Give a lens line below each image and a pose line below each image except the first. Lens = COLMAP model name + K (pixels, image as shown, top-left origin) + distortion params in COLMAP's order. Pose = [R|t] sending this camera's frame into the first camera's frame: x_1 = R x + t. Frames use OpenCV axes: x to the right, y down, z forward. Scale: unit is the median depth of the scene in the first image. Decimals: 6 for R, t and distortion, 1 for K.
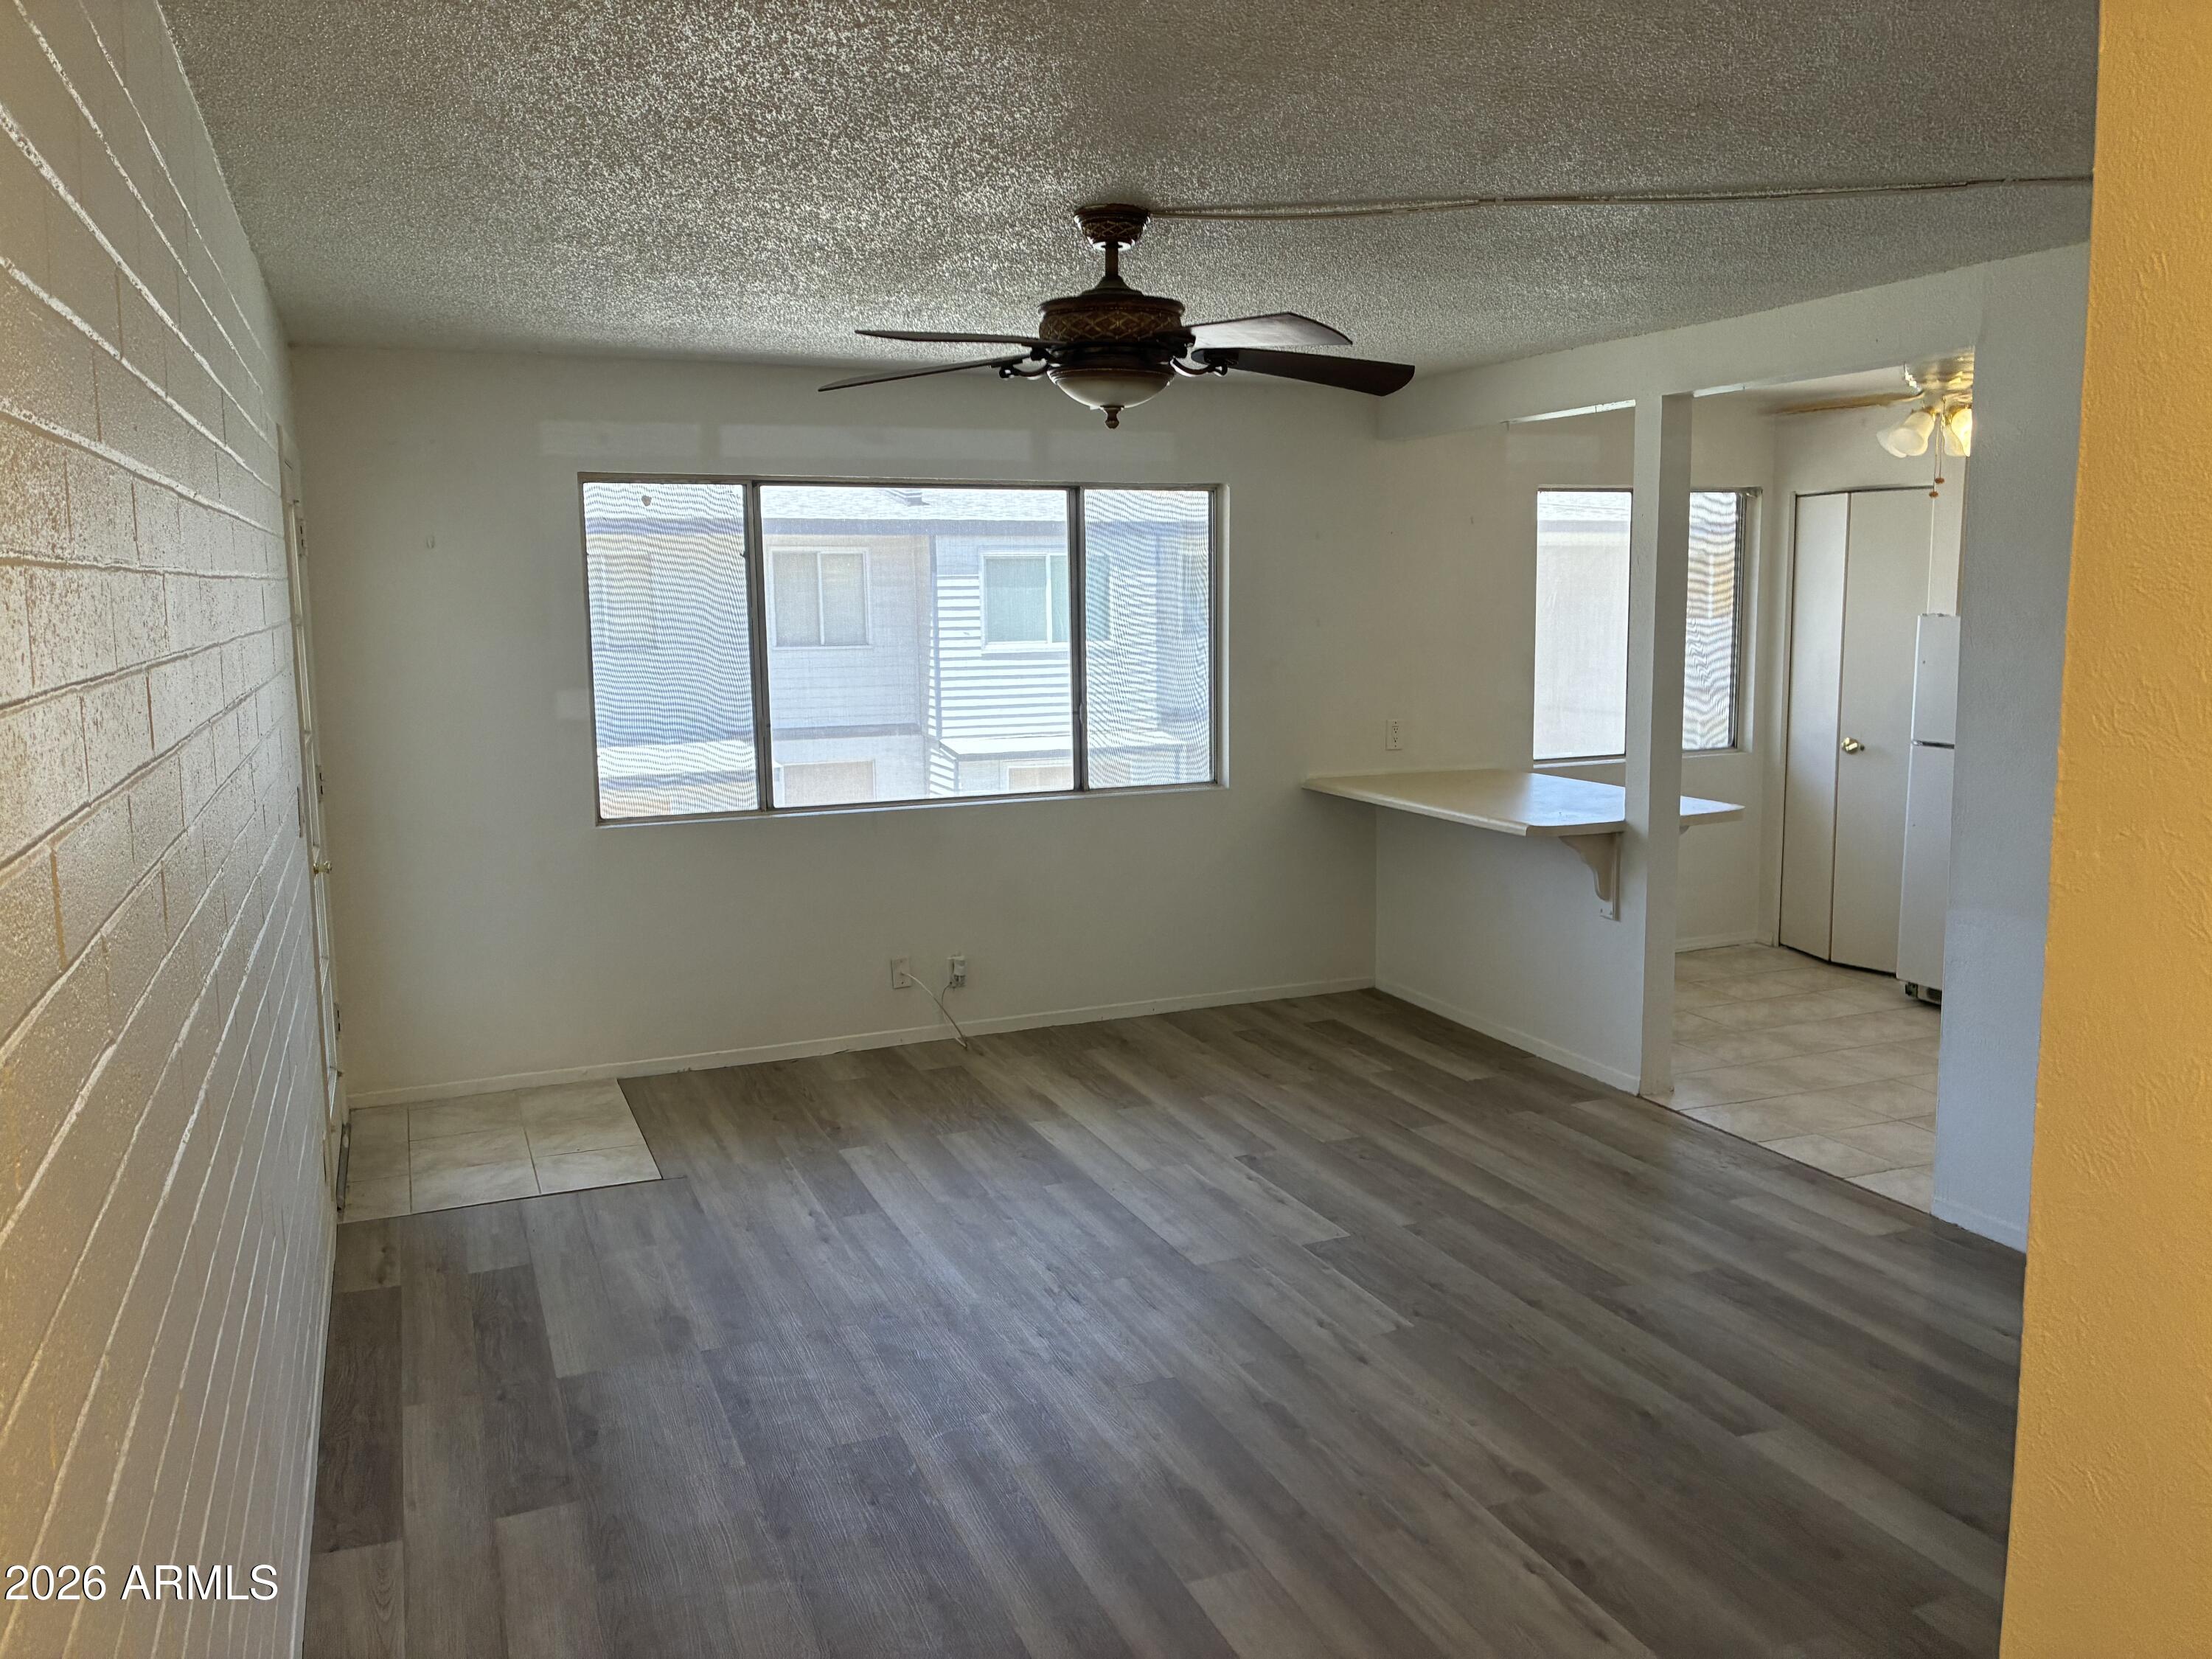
lens RADIAL K [[1682.5, 0, 1098.8], [0, 1682.5, 793.9], [0, 0, 1]] dist [0.074231, -0.095475]
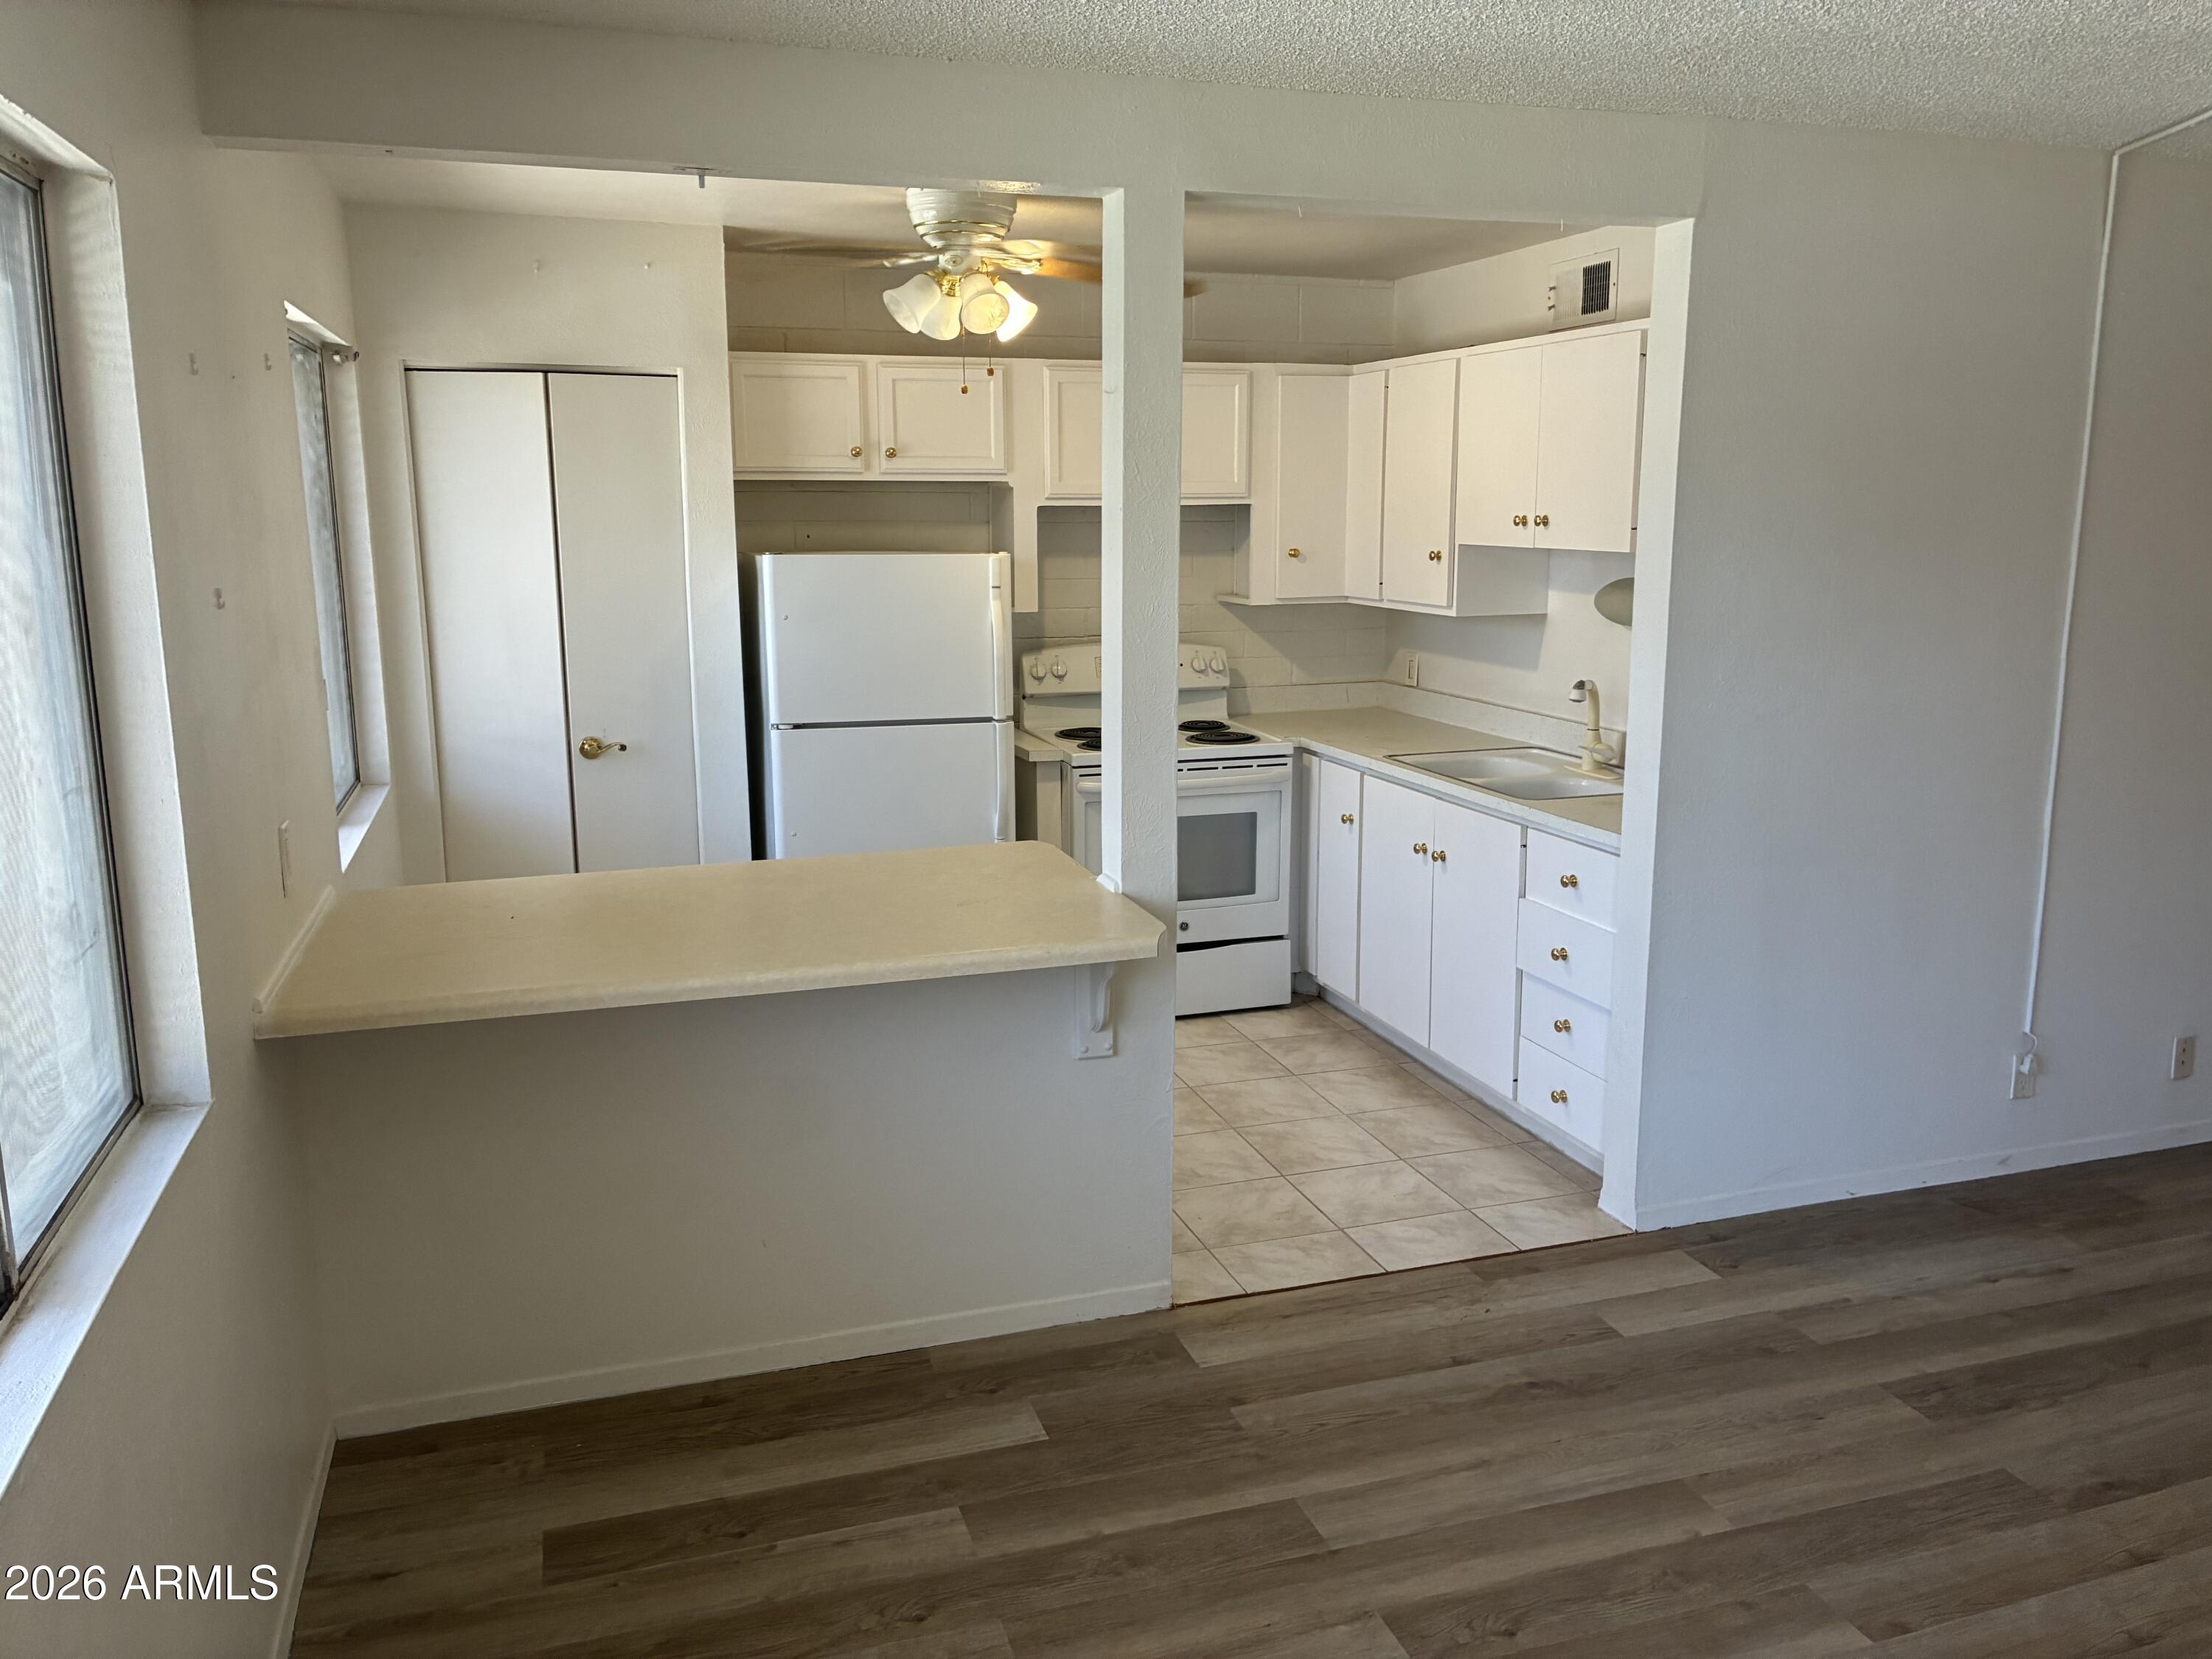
lens RADIAL K [[1682.5, 0, 1109.4], [0, 1682.5, 815.8], [0, 0, 1]] dist [0.074231, -0.095475]
pose [[0.077078, -0.174159, 0.981696, -0.357238], [0.126187, 0.978412, 0.163669, -0.141854], [-0.989008, 0.111262, 0.097391, 1.184671]]
